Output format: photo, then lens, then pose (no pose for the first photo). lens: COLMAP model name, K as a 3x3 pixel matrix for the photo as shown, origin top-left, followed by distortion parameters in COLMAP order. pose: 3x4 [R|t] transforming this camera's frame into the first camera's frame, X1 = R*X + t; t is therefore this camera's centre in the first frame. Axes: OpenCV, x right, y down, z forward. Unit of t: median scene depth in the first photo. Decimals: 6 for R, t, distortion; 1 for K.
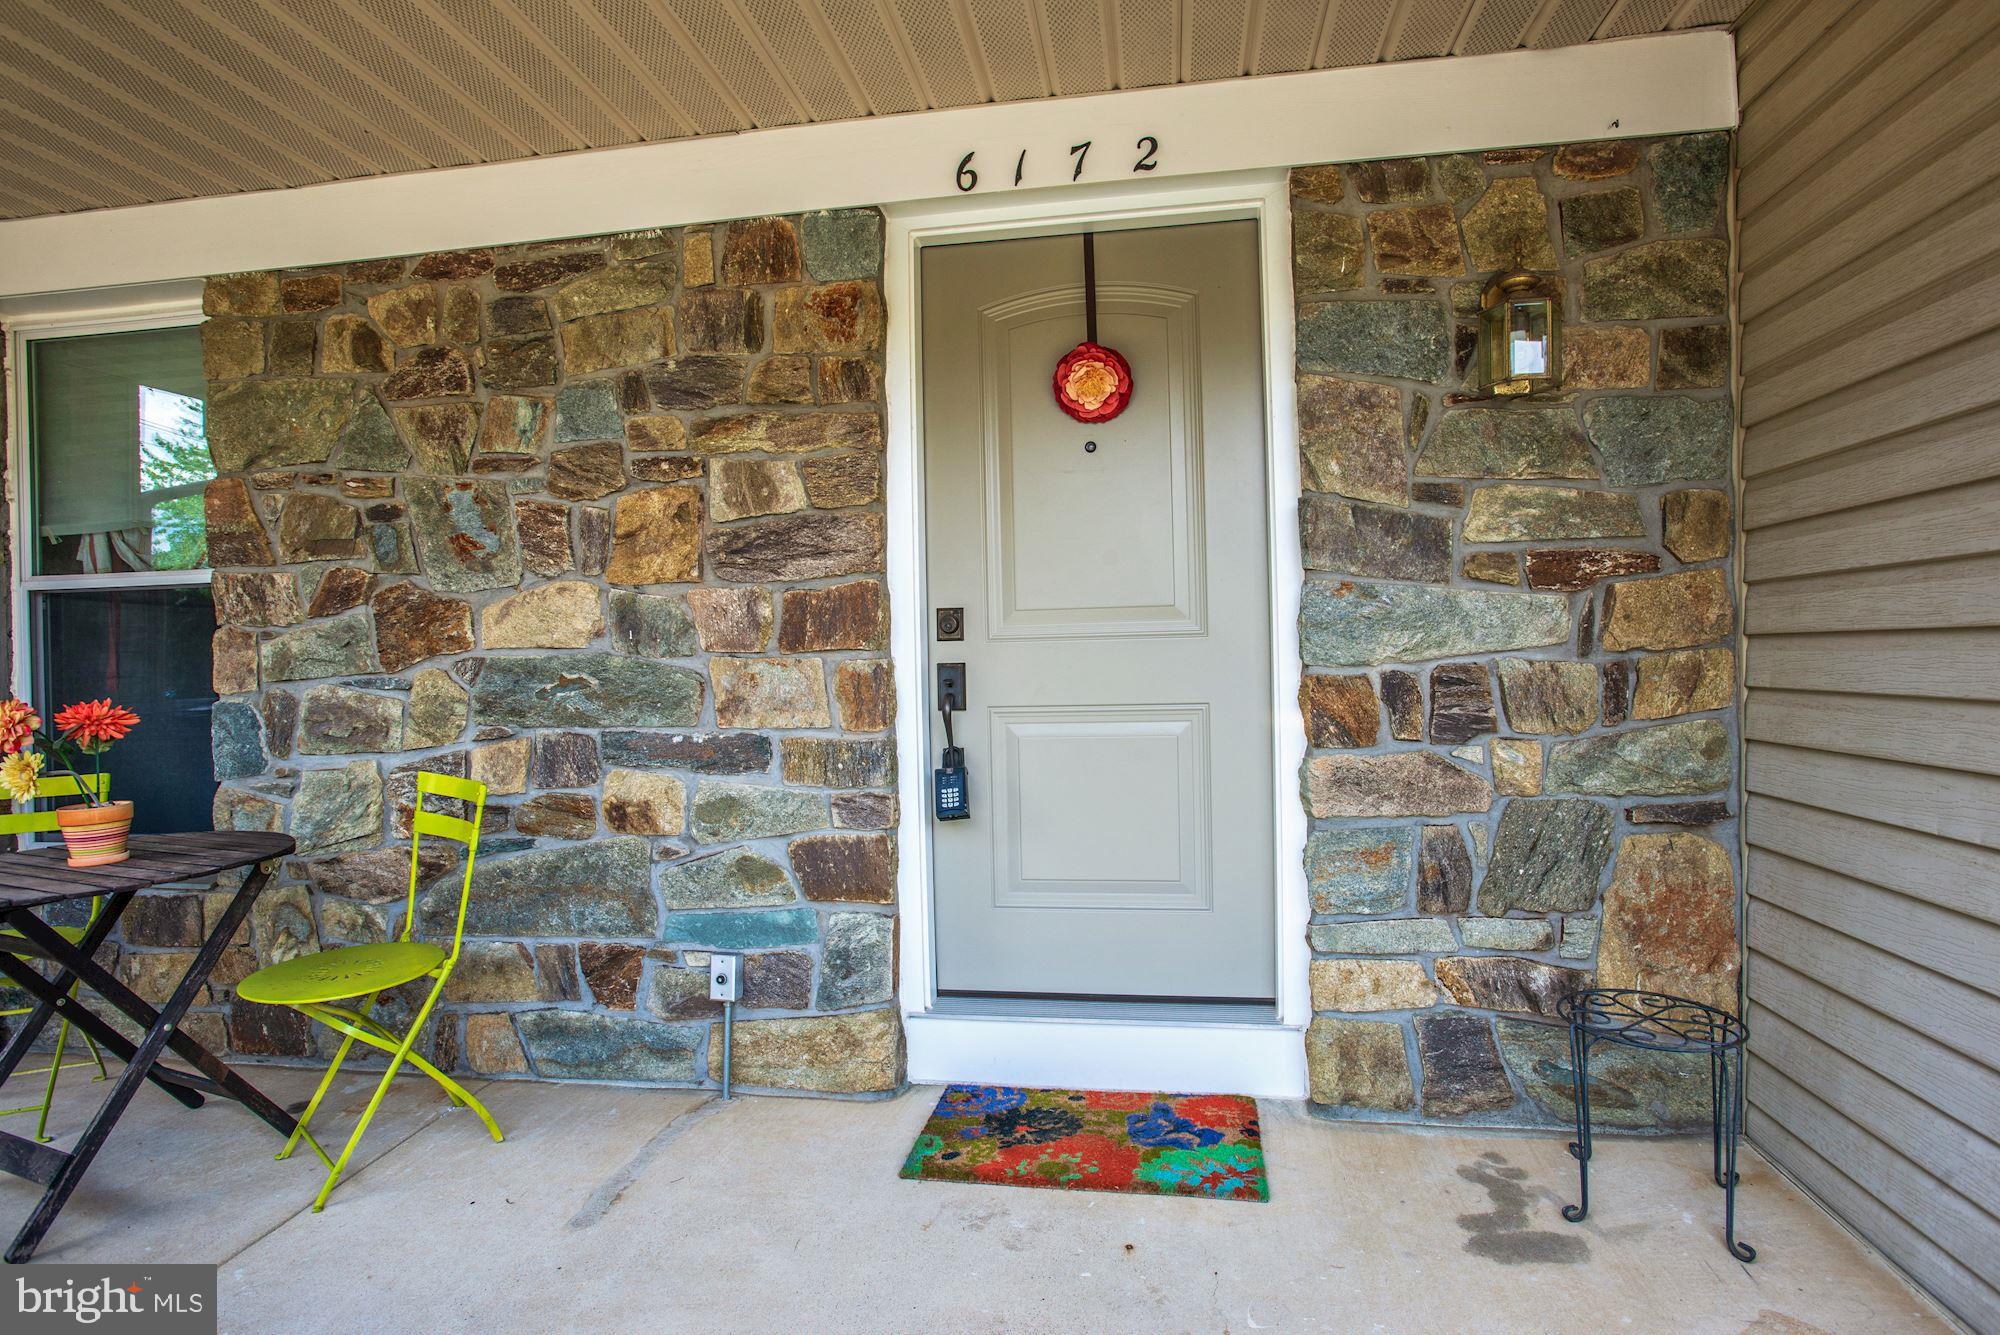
lens RADIAL K [[1118.1, 0, 1000.0], [0, 1118.1, 667.5], [0, 0, 1]] dist [-0.037822, 0.001025]
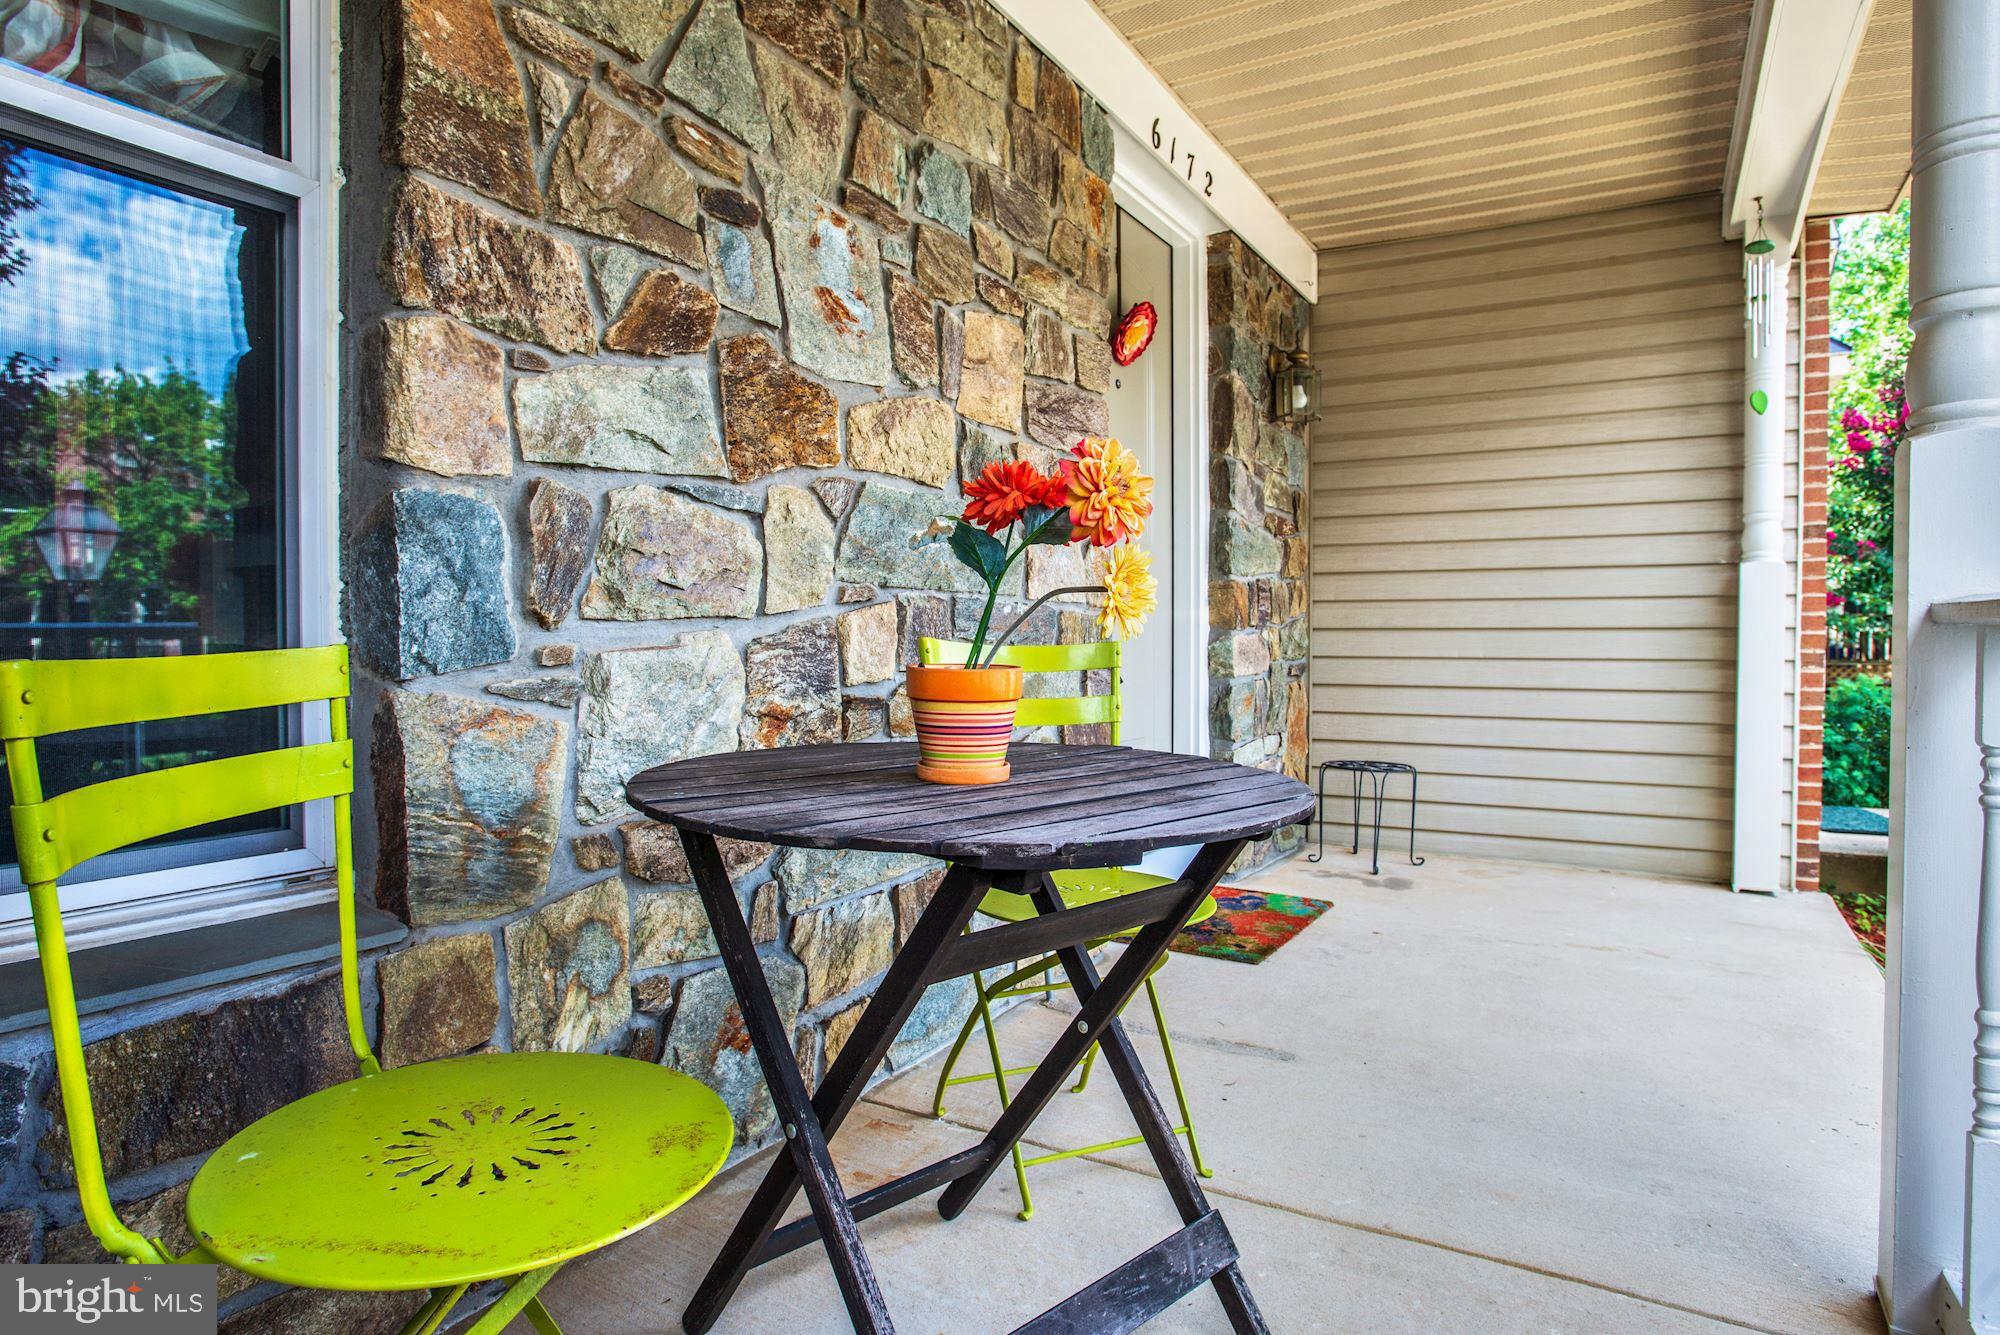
lens RADIAL K [[1118.1, 0, 1000.0], [0, 1118.1, 667.5], [0, 0, 1]] dist [-0.037822, 0.001025]
pose [[0.356404, -0.005301, 0.934317, -1.065485], [0.001273, 0.999986, 0.005188, 0.101236], [-0.934331, -0.000659, 0.356406, 0.665005]]
